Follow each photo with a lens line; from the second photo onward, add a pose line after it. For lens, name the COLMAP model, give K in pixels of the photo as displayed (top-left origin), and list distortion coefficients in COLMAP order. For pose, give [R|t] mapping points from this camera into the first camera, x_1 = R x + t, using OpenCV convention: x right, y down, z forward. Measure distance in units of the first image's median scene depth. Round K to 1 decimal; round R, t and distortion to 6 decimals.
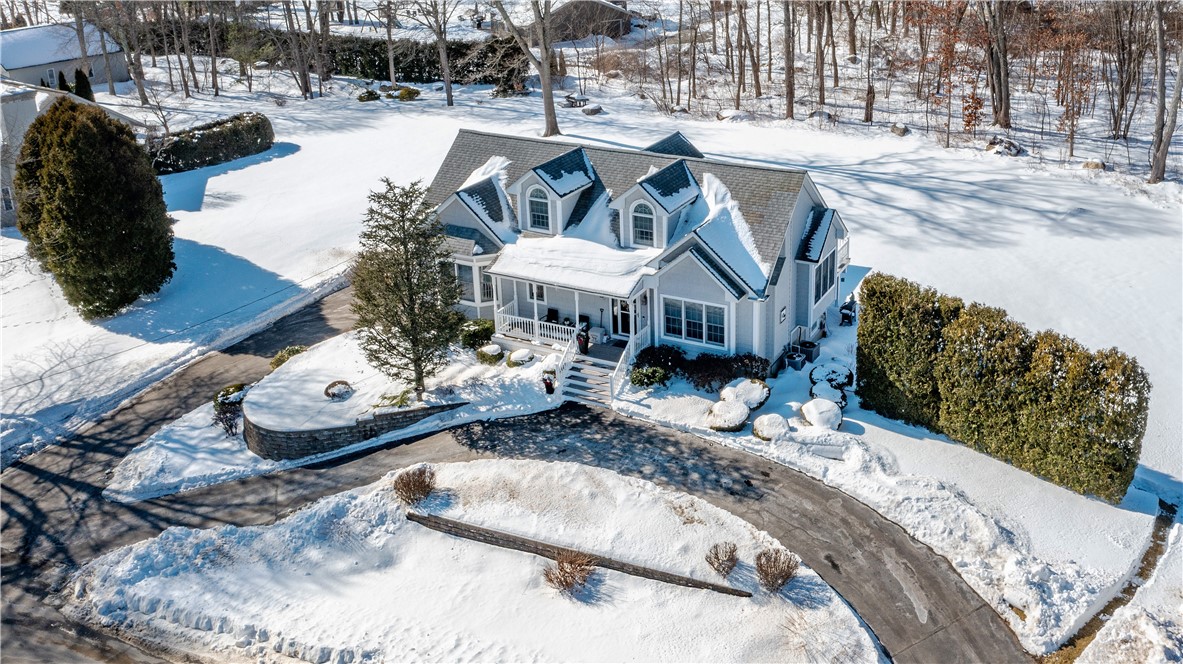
lens RADIAL K [[1086.9, 0, 754.7], [0, 1086.9, 192.5], [0, 0, 1]] dist [-0.014004, -0.020800]
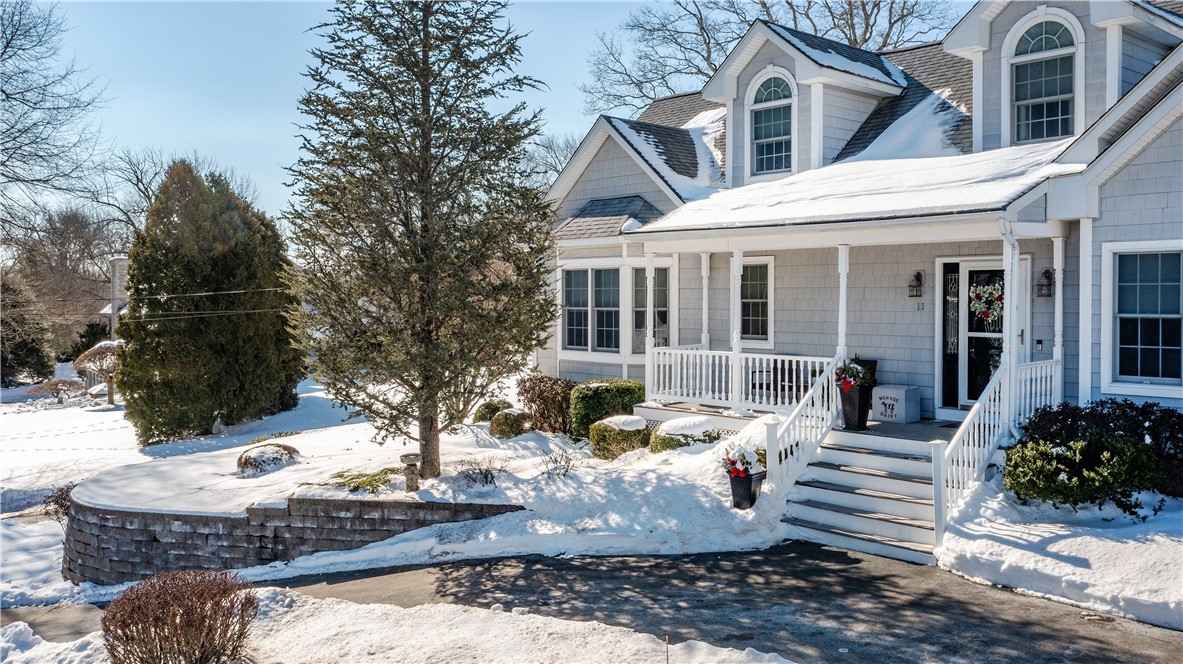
lens RADIAL K [[998.3, 0, 587.9], [0, 998.3, 310.3], [0, 0, 1]] dist [-0.014916, -0.002471]
pose [[0.897471, -0.001338, -0.441071, -0.096583], [-0.127738, 0.956353, -0.262817, 0.215907], [0.422171, 0.292212, 0.858128, 0.704592]]
